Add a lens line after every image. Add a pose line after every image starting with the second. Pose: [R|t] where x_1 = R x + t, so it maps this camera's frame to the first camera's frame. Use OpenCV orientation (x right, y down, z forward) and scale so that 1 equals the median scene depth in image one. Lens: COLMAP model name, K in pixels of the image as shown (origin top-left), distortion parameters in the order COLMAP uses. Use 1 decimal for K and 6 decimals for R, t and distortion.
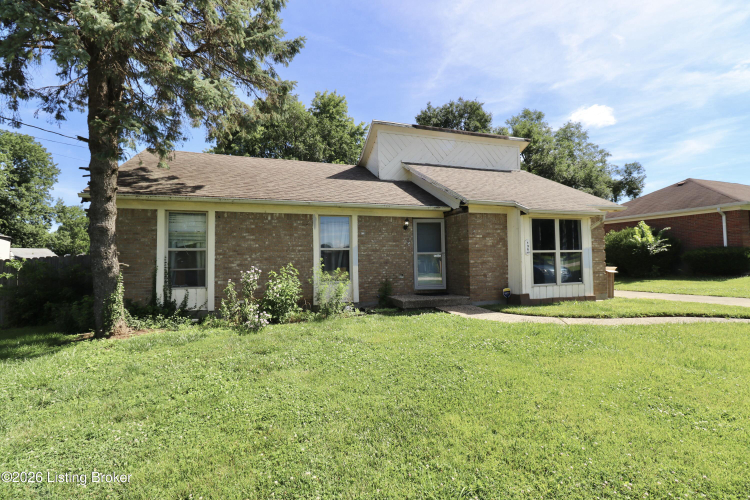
lens RADIAL K [[363.0, 0, 375.0], [0, 363.0, 250.0], [0, 0, 1]] dist [-0.000264, -0.000123]
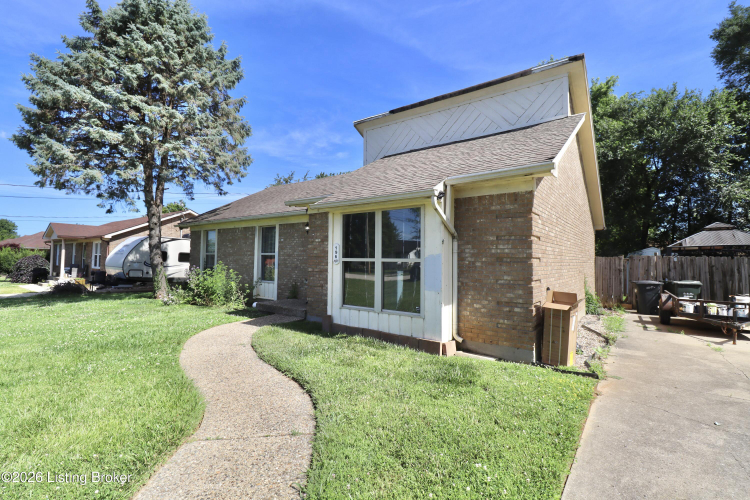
lens RADIAL K [[363.0, 0, 375.0], [0, 363.0, 250.0], [0, 0, 1]] dist [-0.000264, -0.000123]
pose [[0.541136, -0.000884, -0.840935, 1.056077], [-0.003753, 0.999987, -0.003466, -0.012219], [0.840927, 0.005032, 0.541126, 0.643508]]
